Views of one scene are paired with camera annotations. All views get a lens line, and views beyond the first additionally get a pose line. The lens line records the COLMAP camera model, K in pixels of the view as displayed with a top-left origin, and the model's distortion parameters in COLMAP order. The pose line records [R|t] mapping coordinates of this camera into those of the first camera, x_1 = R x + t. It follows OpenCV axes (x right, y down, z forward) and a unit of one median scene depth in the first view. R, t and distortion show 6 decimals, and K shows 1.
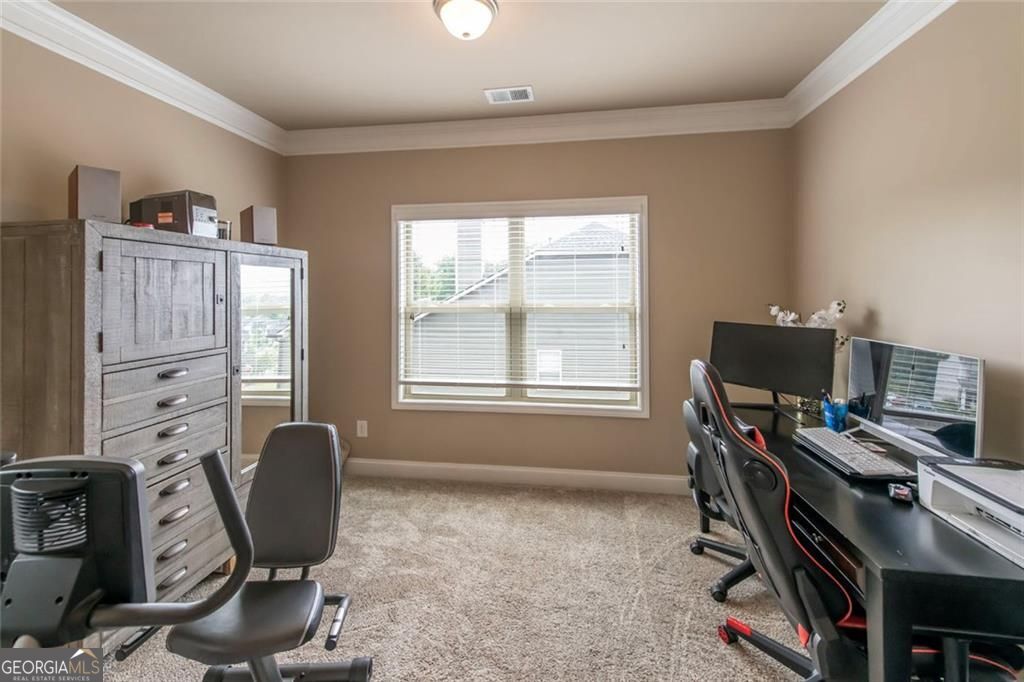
lens RADIAL K [[403.2, 0, 509.7], [0, 403.2, 287.8], [0, 0, 1]] dist [0.000558, -0.000056]
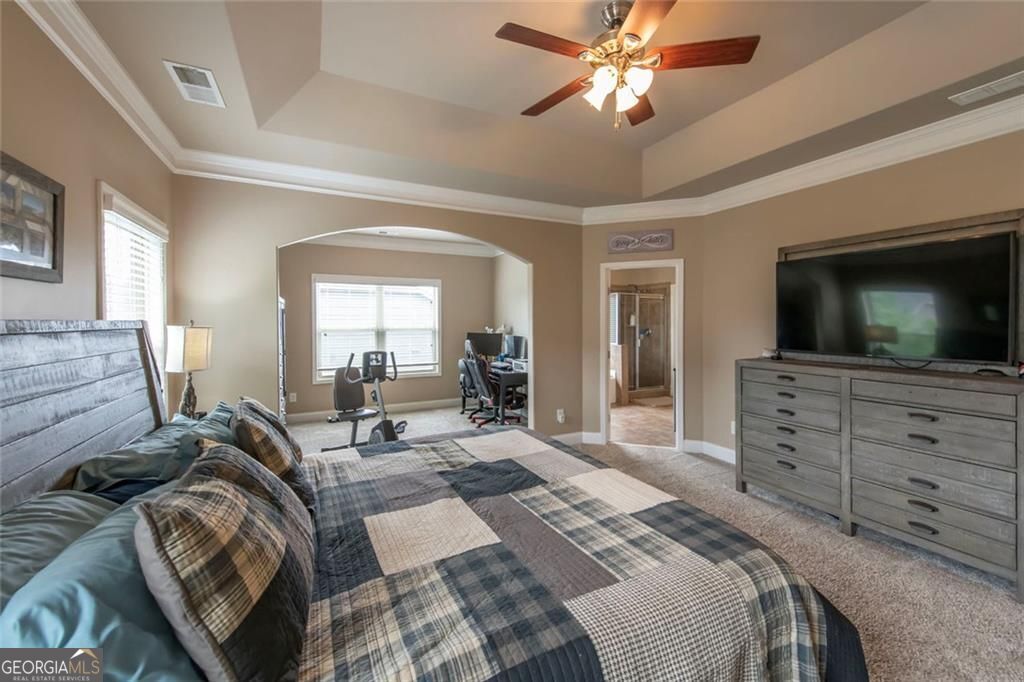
lens RADIAL K [[410.7, 0, 511.6], [0, 410.7, 320.2], [0, 0, 1]] dist [-0.000224, -0.000074]
pose [[0.809766, 0.004238, 0.586737, -0.694948], [-0.009094, 0.999944, 0.005328, -0.011406], [-0.586682, -0.009650, 0.809760, -1.118724]]
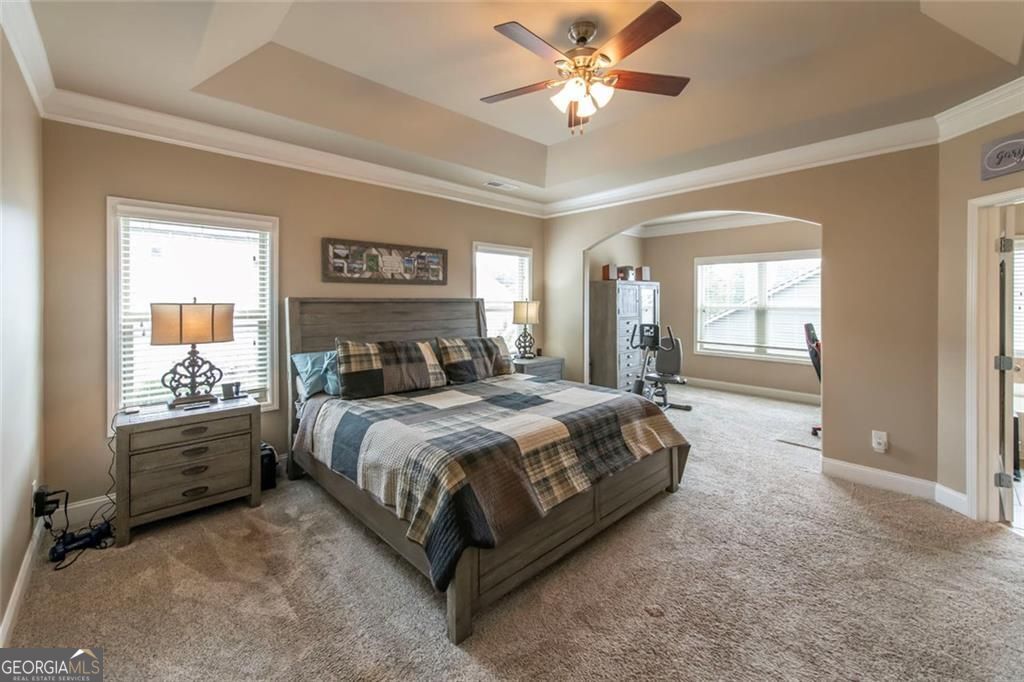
lens RADIAL K [[410.1, 0, 509.9], [0, 410.1, 300.1], [0, 0, 1]] dist [0.000247, -0.000123]
pose [[0.785657, 0.008536, -0.618604, 0.302553], [0.000522, 0.999895, 0.014459, -0.016689], [0.618662, -0.011683, 0.785570, -1.387740]]
